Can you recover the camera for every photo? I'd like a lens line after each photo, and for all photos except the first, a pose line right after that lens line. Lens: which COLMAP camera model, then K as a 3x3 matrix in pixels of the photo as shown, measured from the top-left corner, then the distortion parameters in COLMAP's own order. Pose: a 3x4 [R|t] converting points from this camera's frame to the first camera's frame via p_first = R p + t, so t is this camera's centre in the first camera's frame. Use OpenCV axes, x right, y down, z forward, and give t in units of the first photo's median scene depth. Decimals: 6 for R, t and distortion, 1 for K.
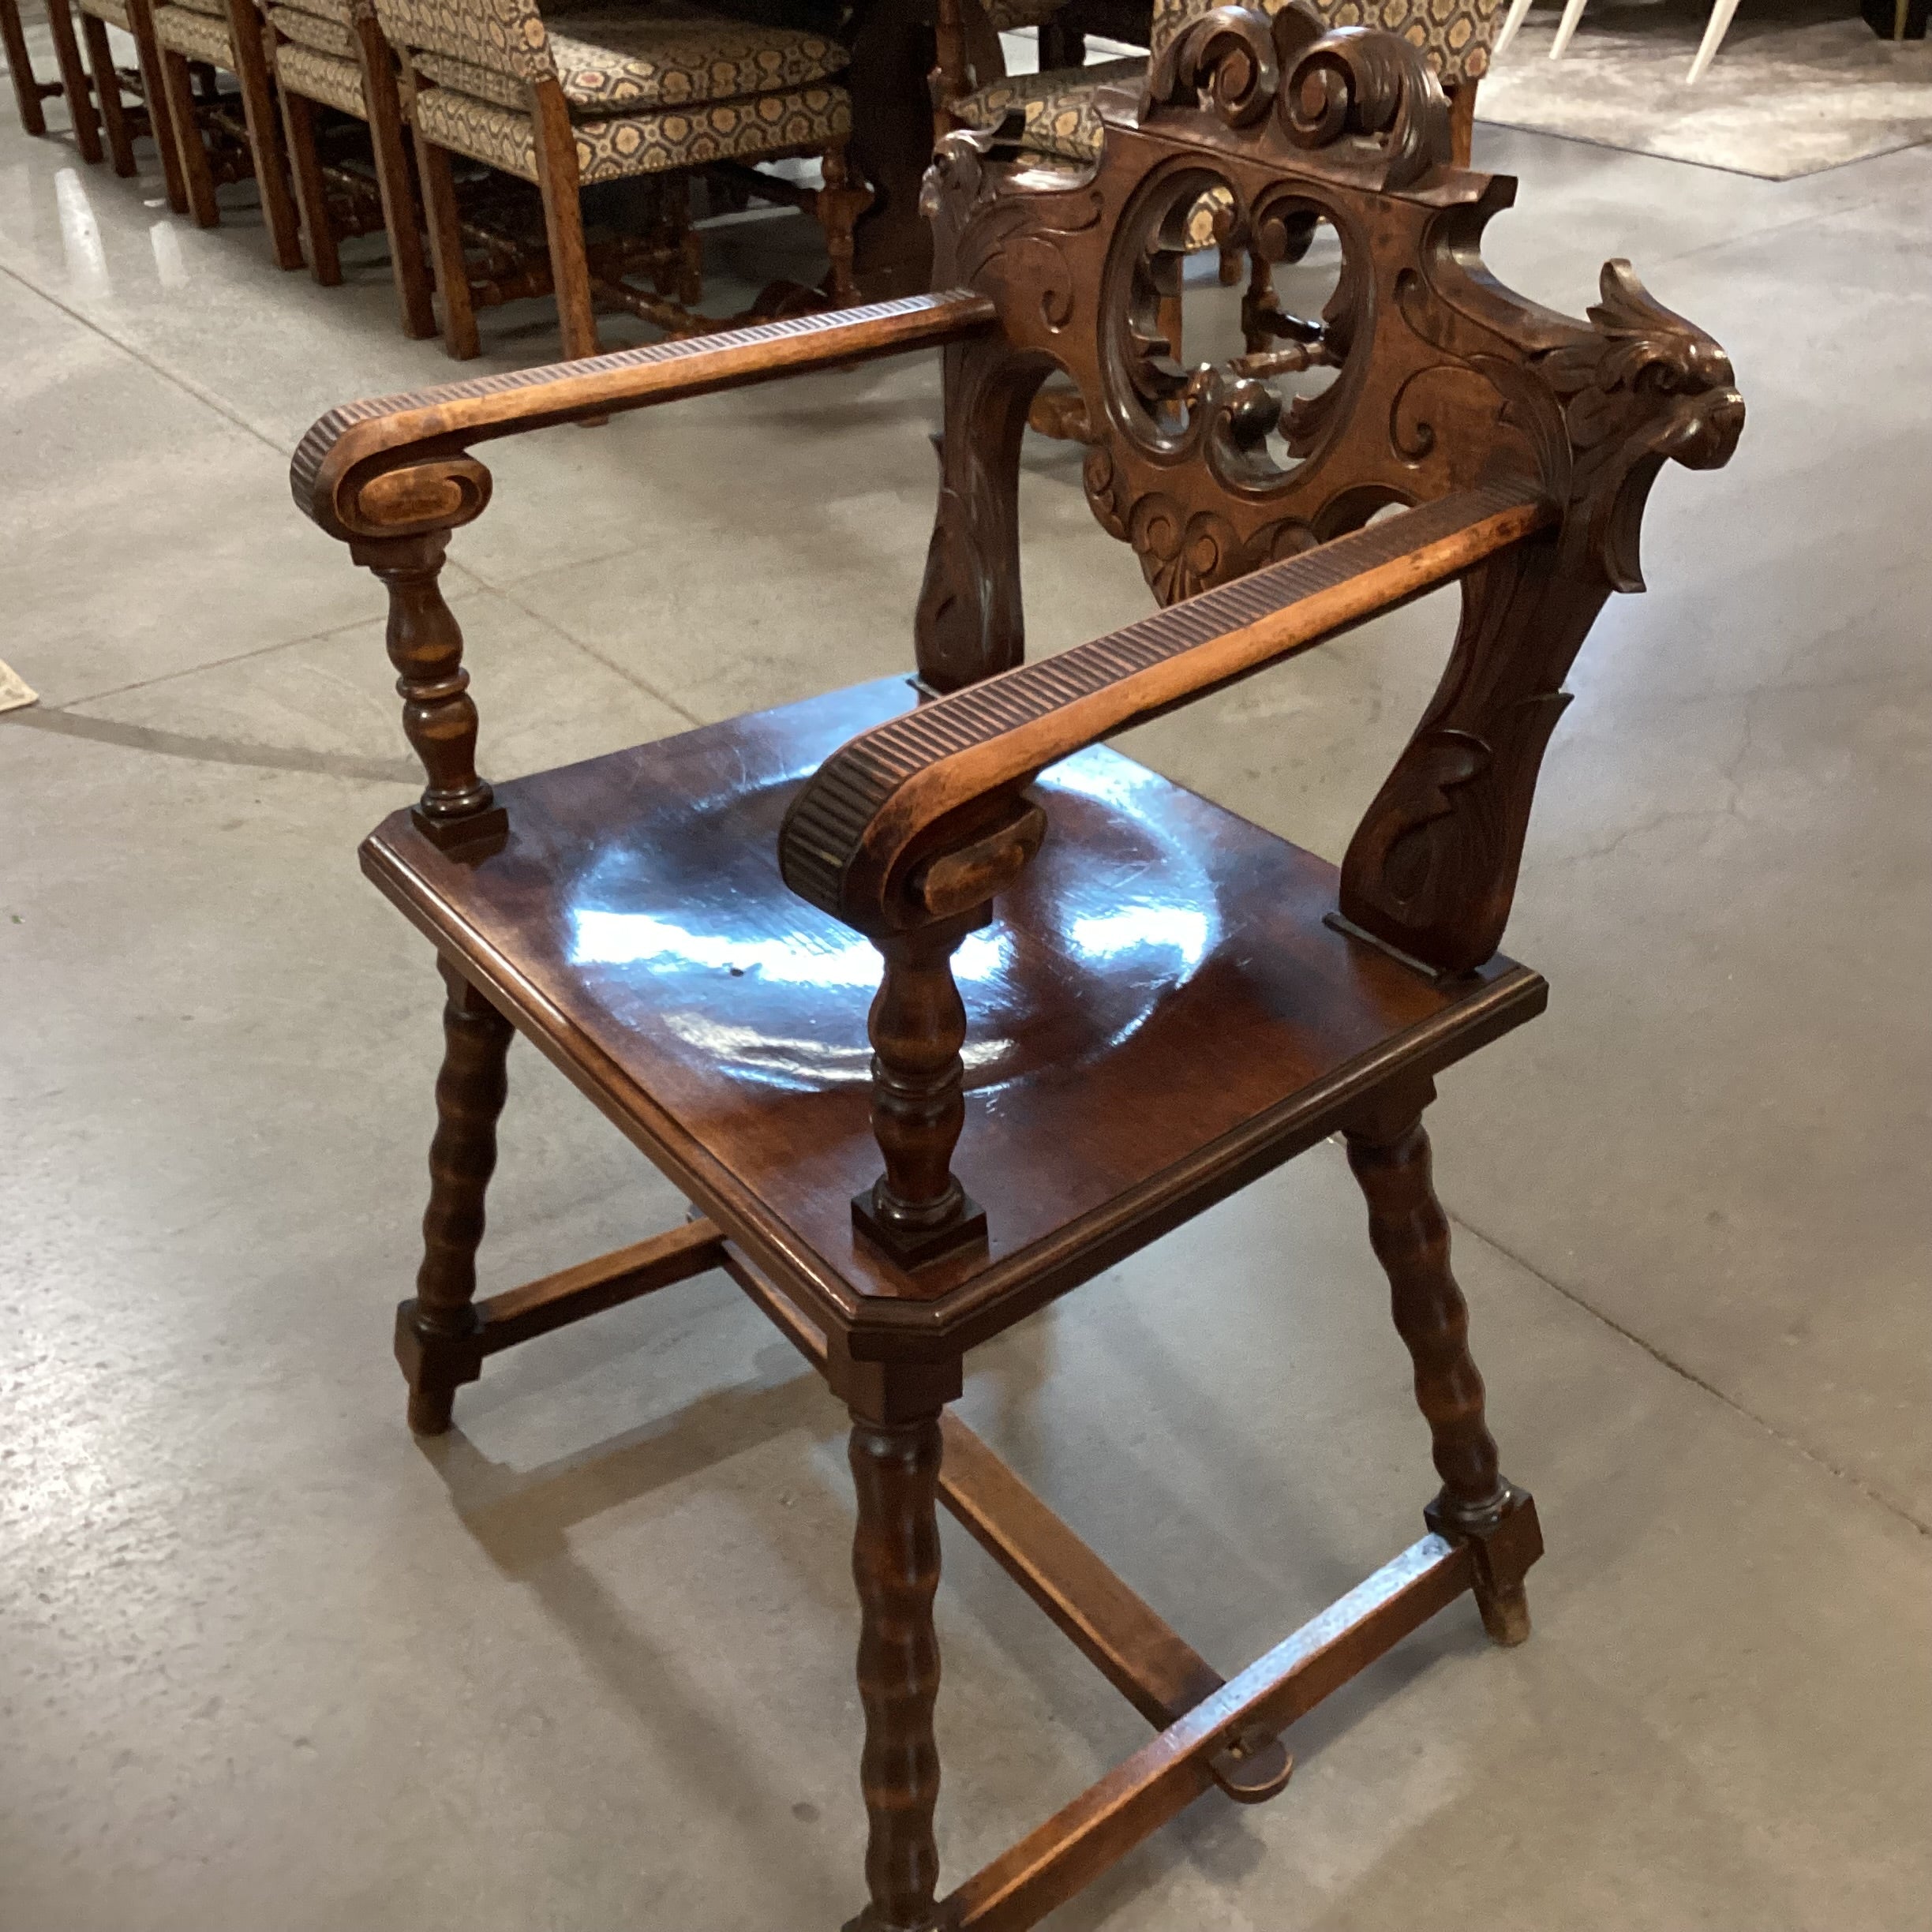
lens RADIAL K [[2362.8, 0, 929.1], [0, 2362.8, 949.0], [0, 0, 1]] dist [0.028888, 0.000000]
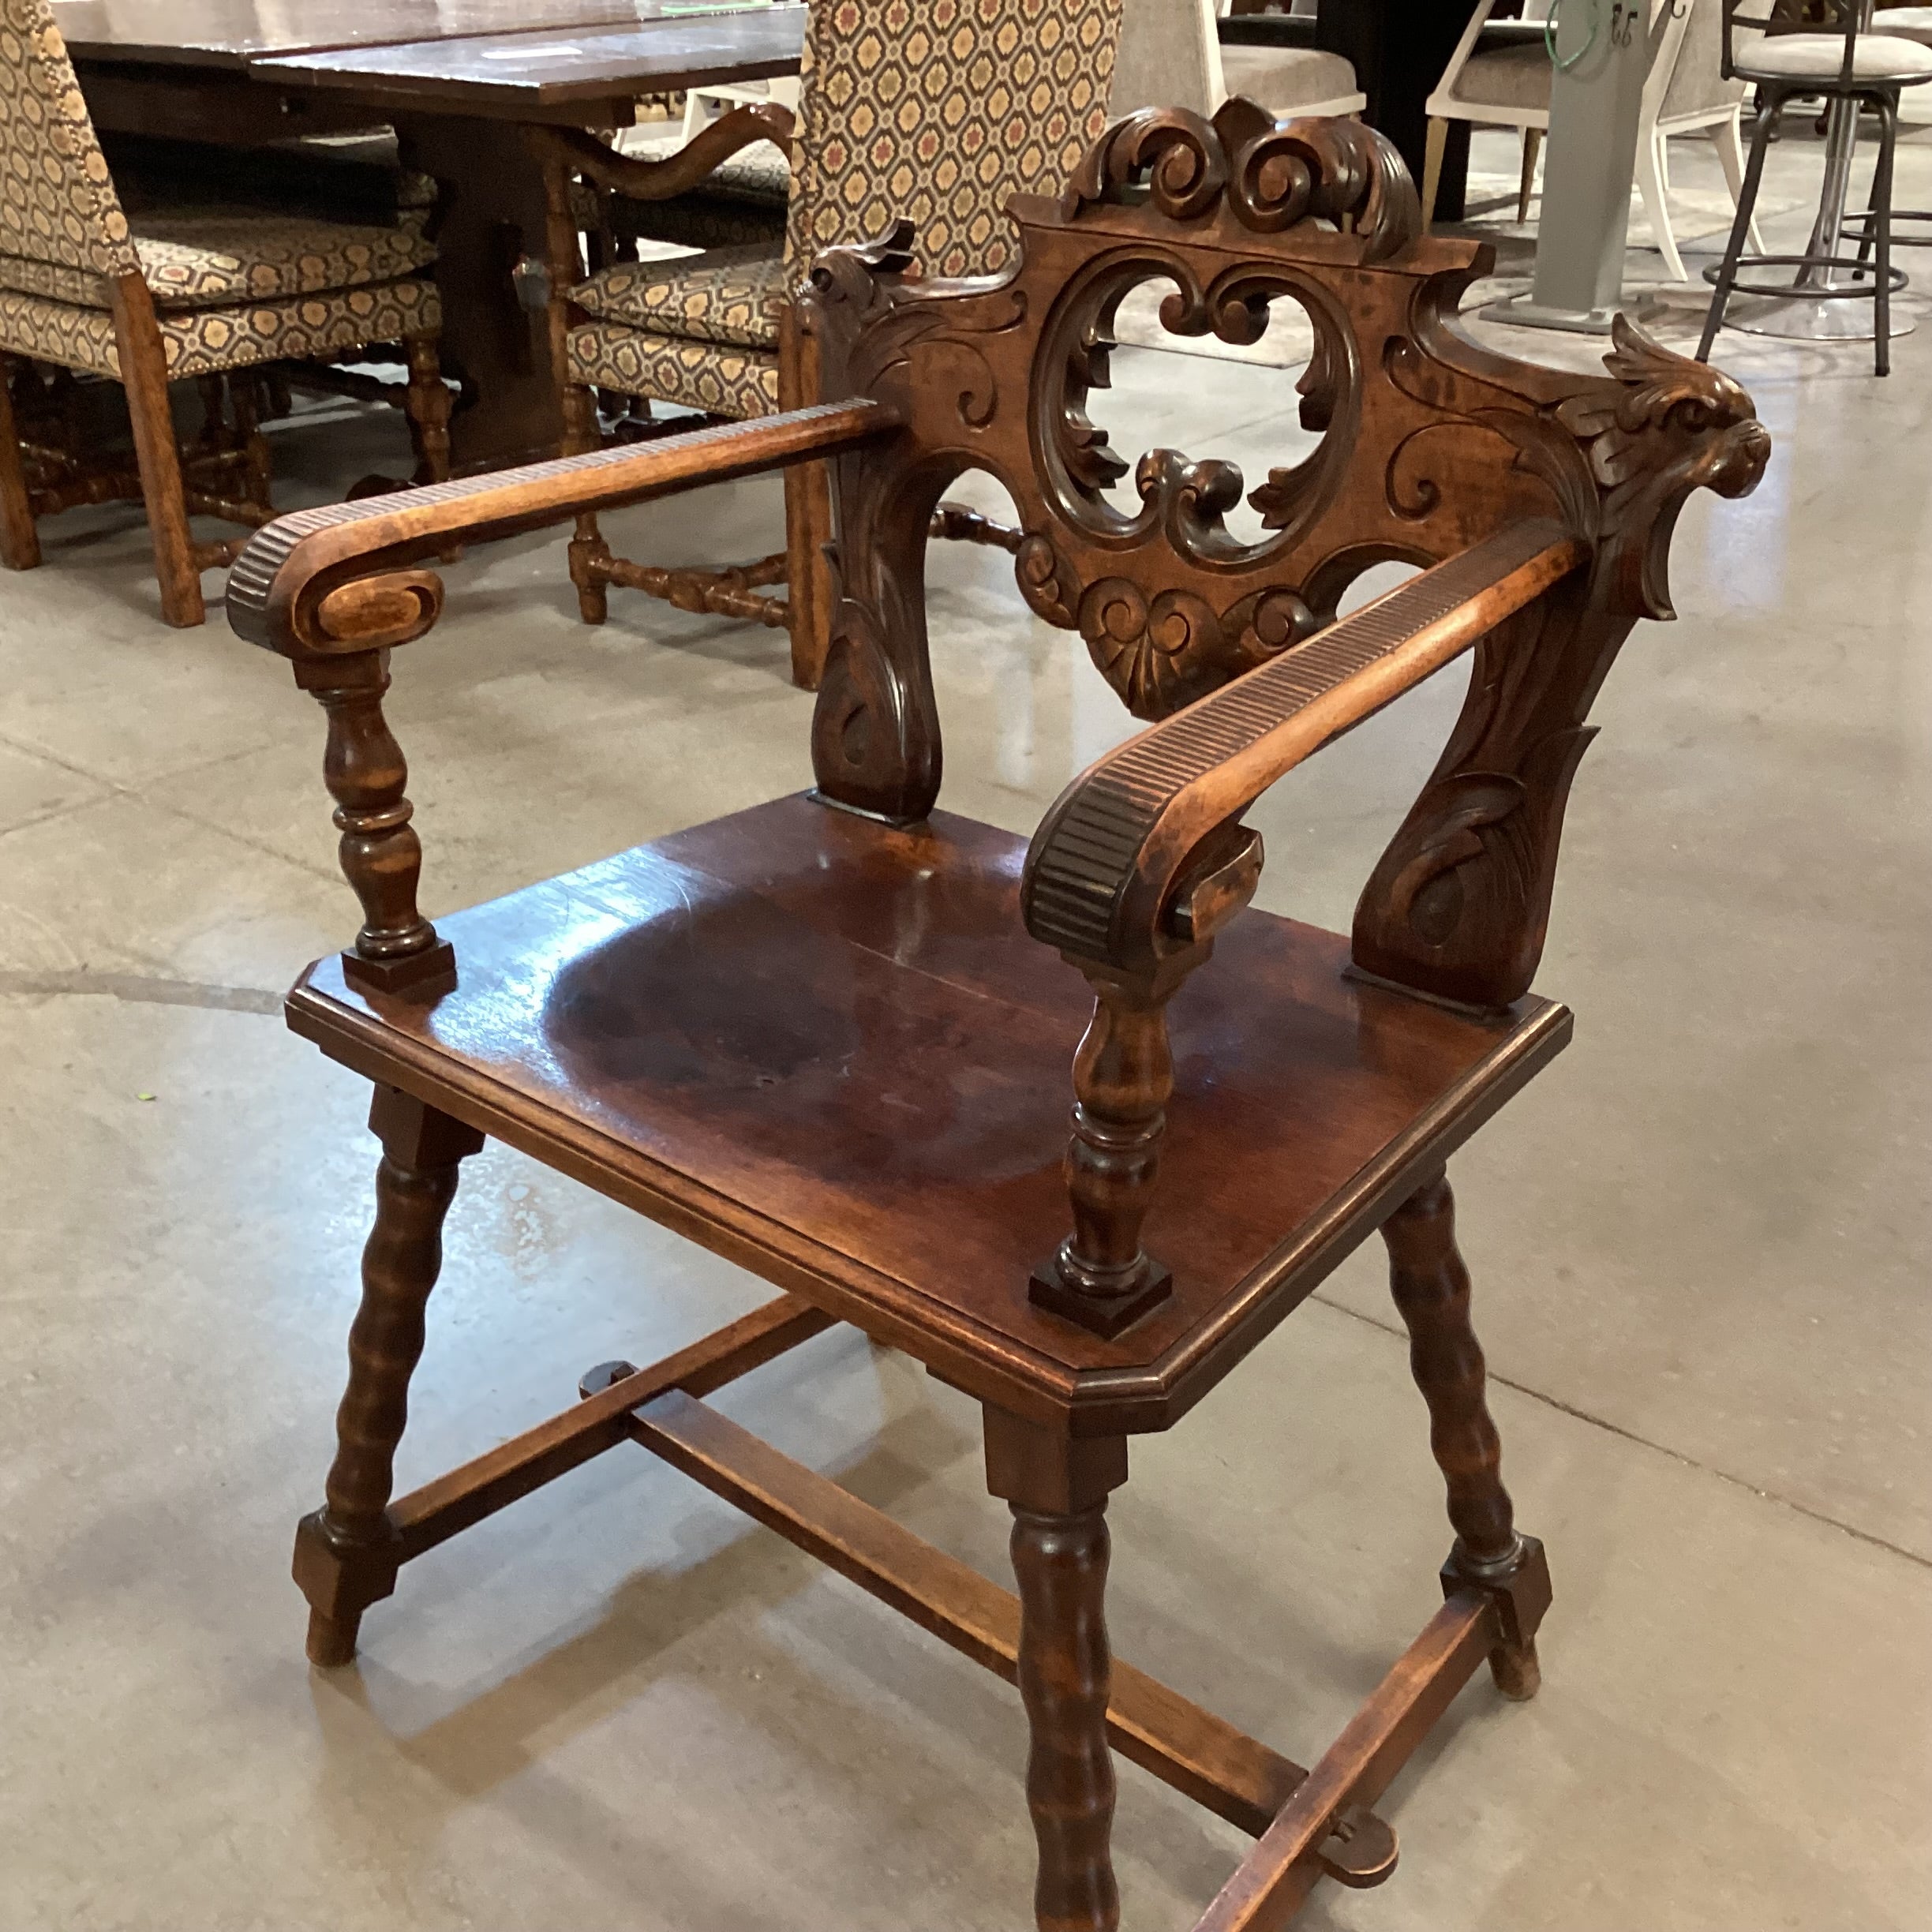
lens RADIAL K [[2362.8, 0, 929.3], [0, 2362.8, 944.2], [0, 0, 1]] dist [0.028888, 0.000000]
pose [[0.969089, -0.077103, 0.234352, -0.219904], [0.099202, 0.991515, -0.084005, 0.038059], [-0.225887, 0.104657, 0.968515, 0.055067]]
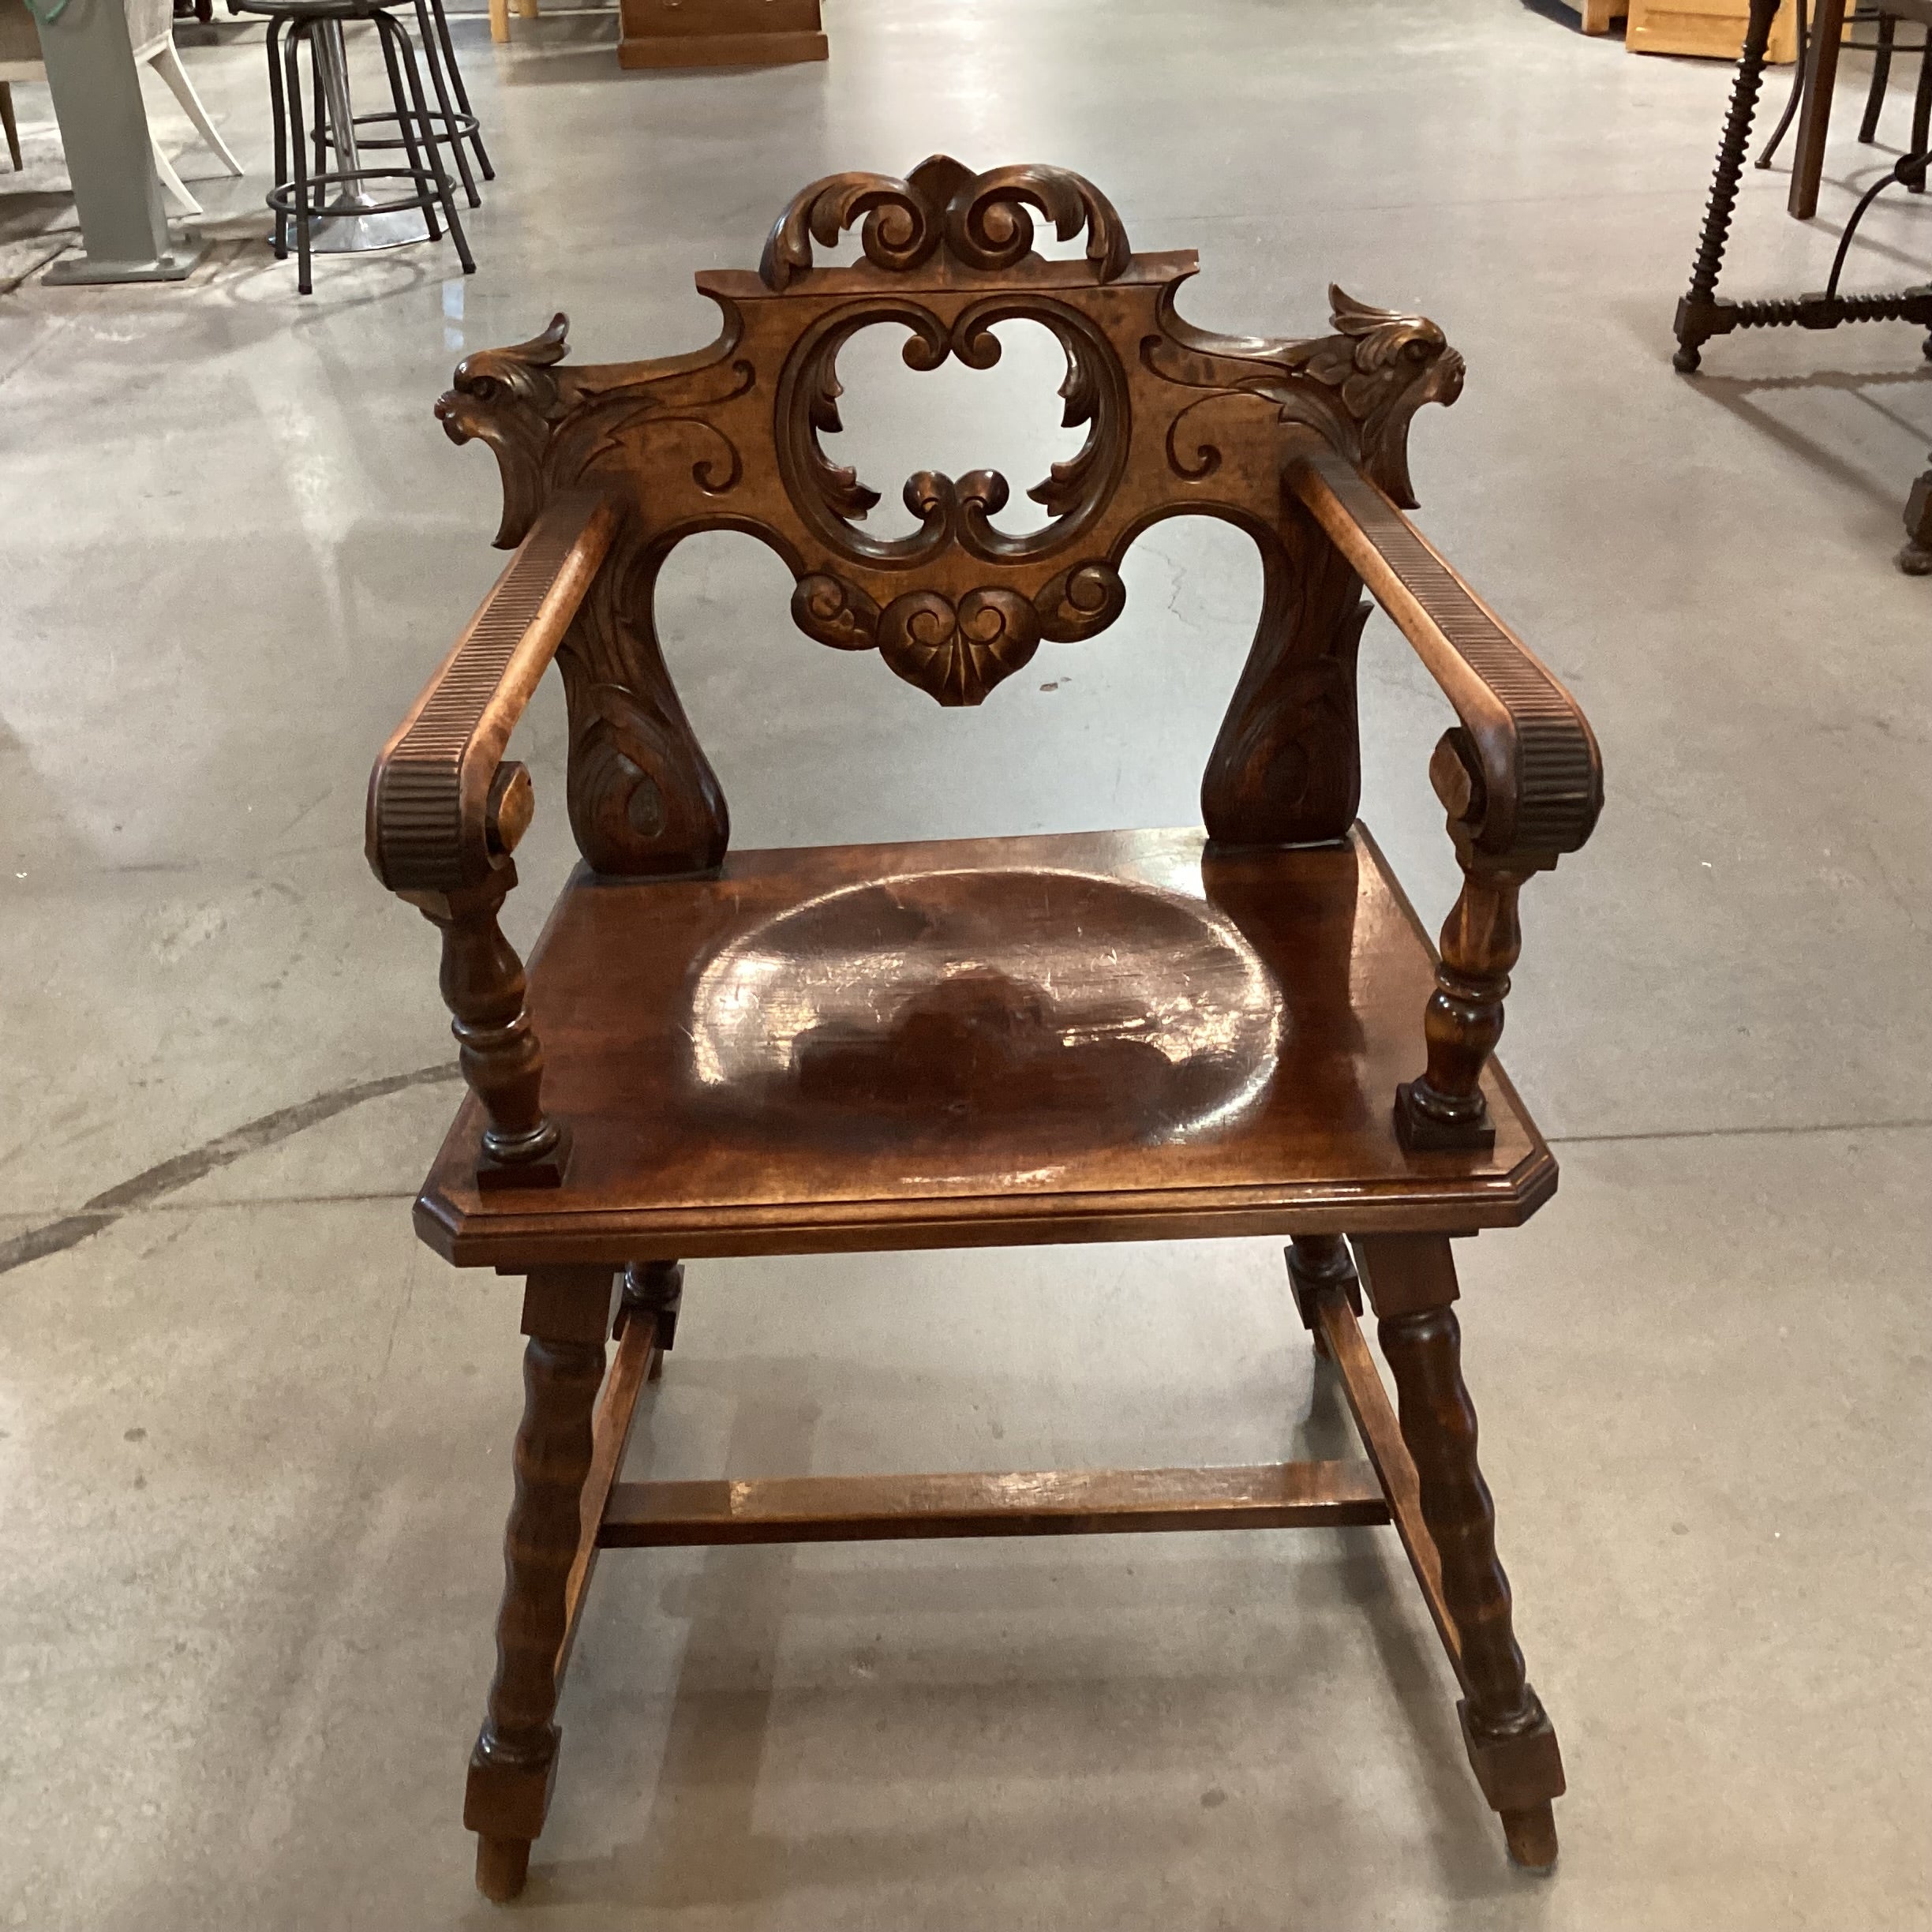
lens RADIAL K [[2362.8, 0, 932.4], [0, 2362.8, 944.2], [0, 0, 1]] dist [0.028888, 0.000000]
pose [[0.546832, -0.387546, 0.742148, -0.774007], [0.438342, 0.887744, 0.140595, -0.191193], [-0.713324, 0.248433, 0.655324, 0.284197]]
